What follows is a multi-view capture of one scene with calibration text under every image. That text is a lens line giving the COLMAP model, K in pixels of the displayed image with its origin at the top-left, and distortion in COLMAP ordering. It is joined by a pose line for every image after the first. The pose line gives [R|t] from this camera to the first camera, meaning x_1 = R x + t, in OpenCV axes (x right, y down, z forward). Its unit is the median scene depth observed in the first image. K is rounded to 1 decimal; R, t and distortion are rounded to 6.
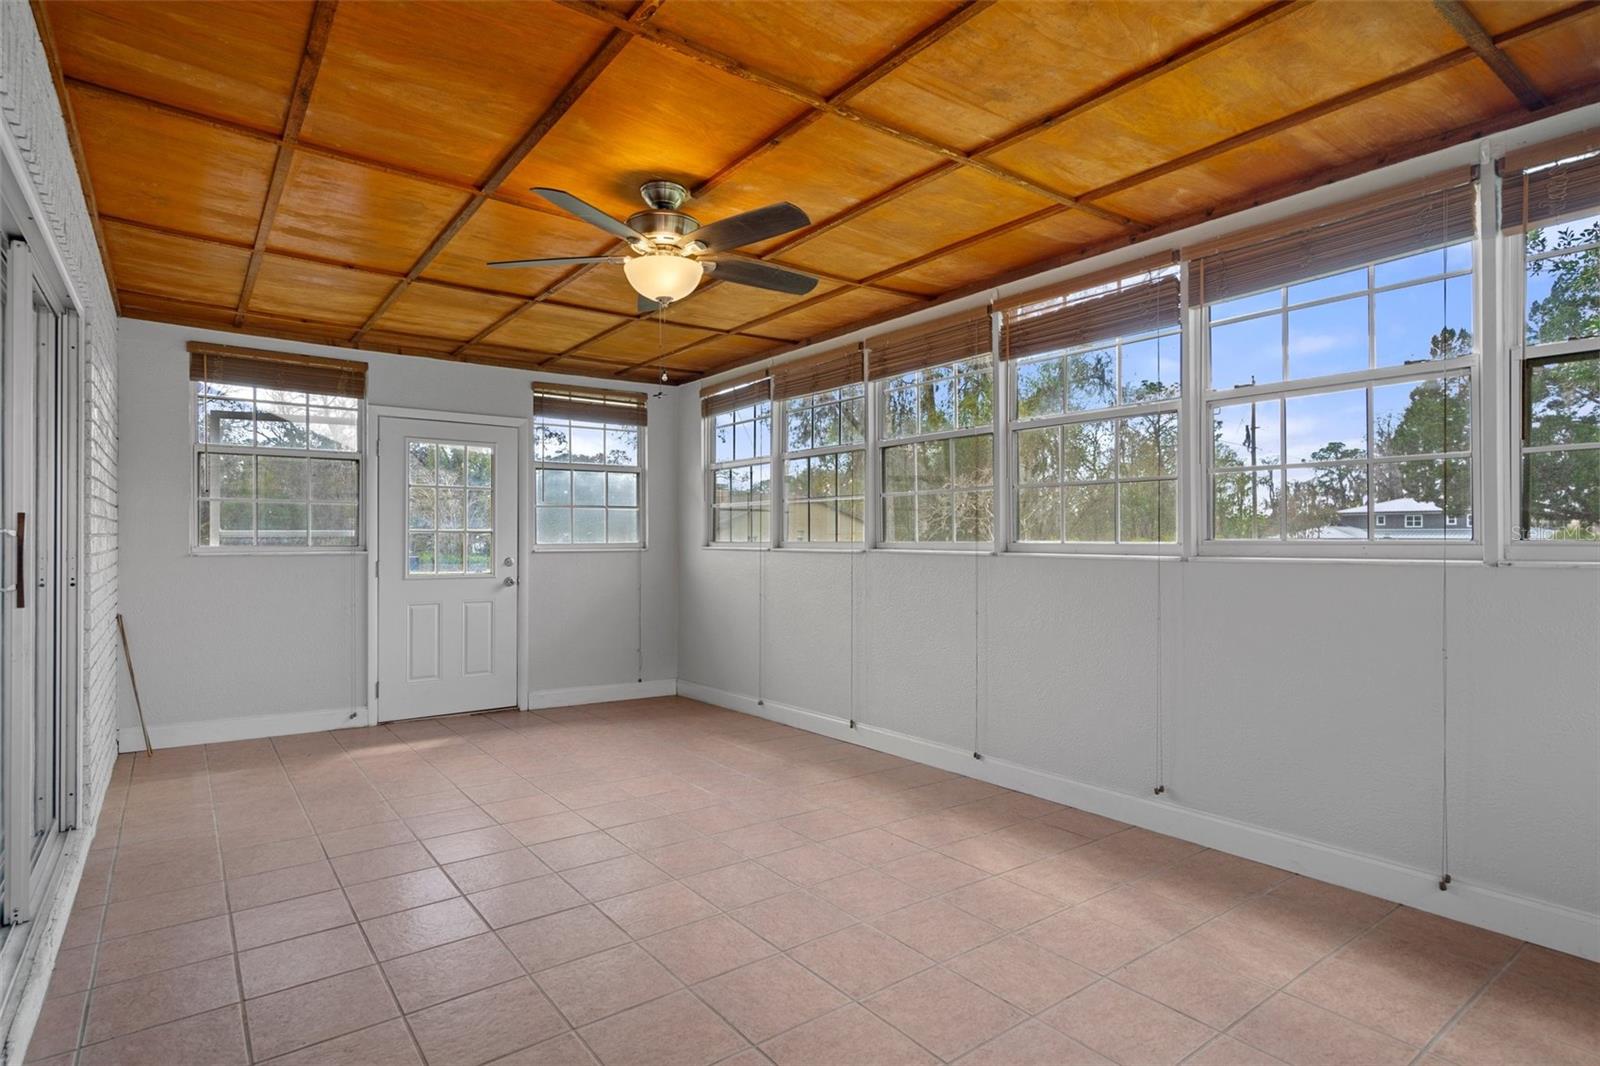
lens RADIAL K [[807.4, 0, 795.7], [0, 807.4, 532.8], [0, 0, 1]] dist [-0.000052, 0.000114]
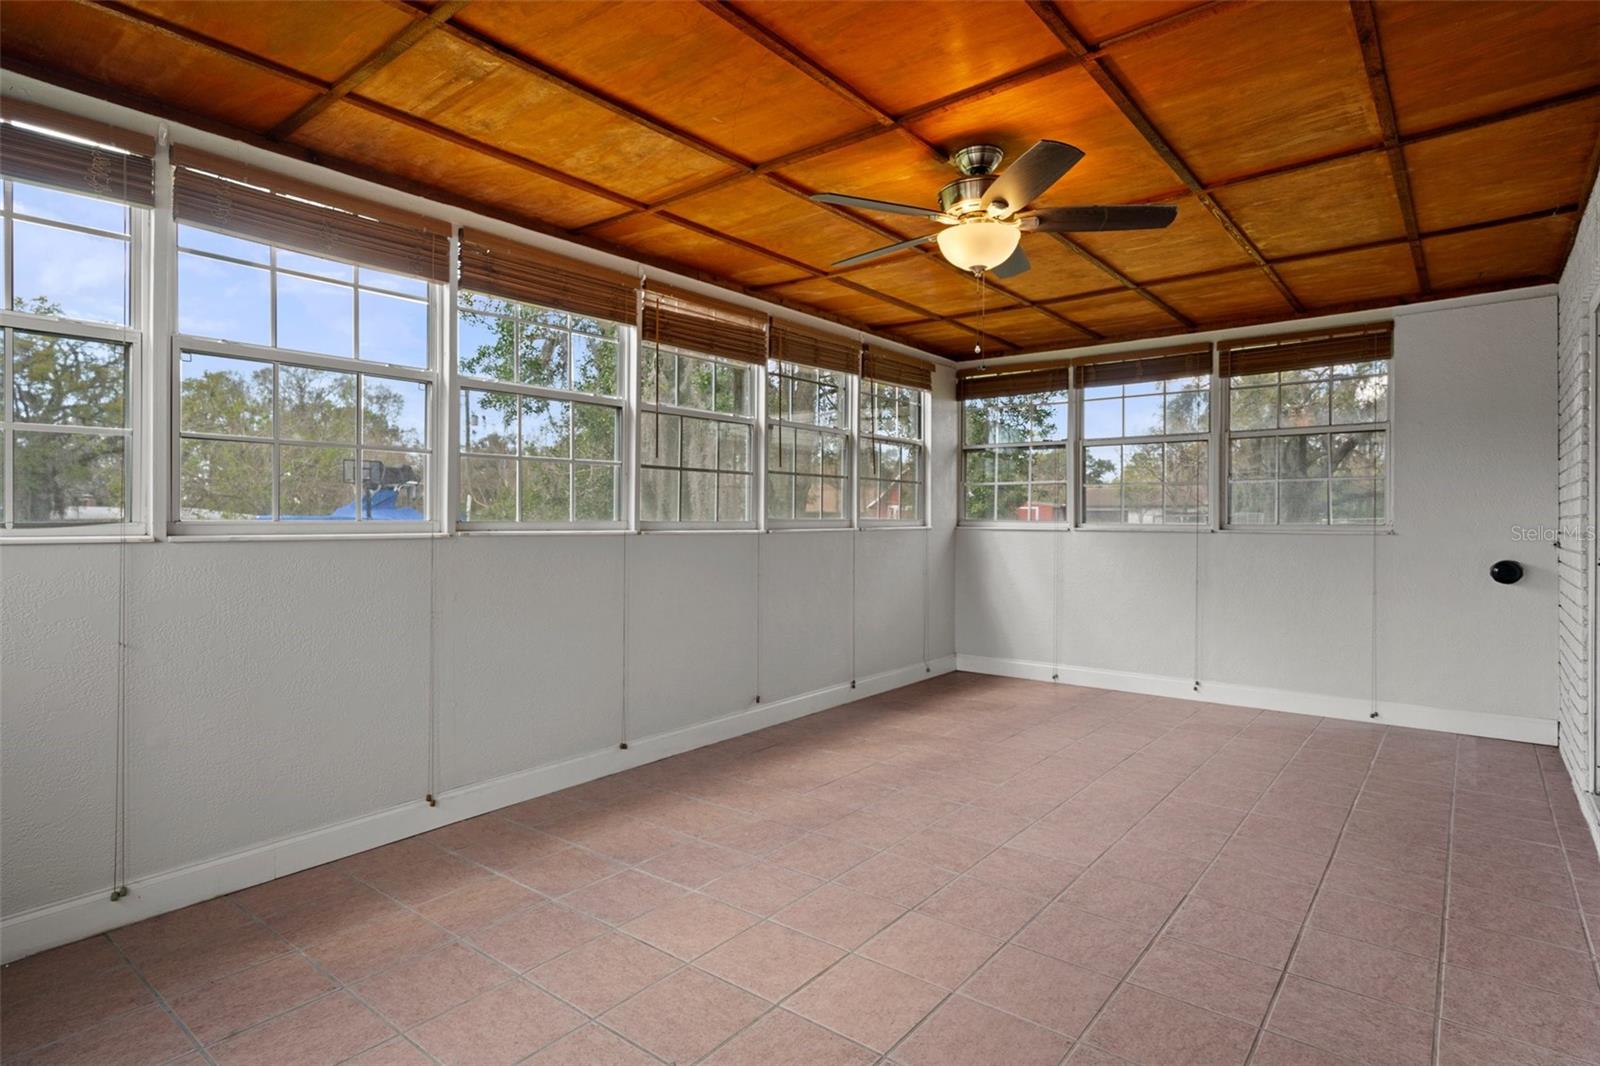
lens RADIAL K [[823.1, 0, 798.1], [0, 823.1, 518.2], [0, 0, 1]] dist [0.001823, 0.000637]
pose [[-0.228162, -0.001399, 0.973622, -0.822258], [-0.010721, 0.999942, -0.001075, 0.007367], [-0.973564, -0.010683, -0.228164, 1.099858]]
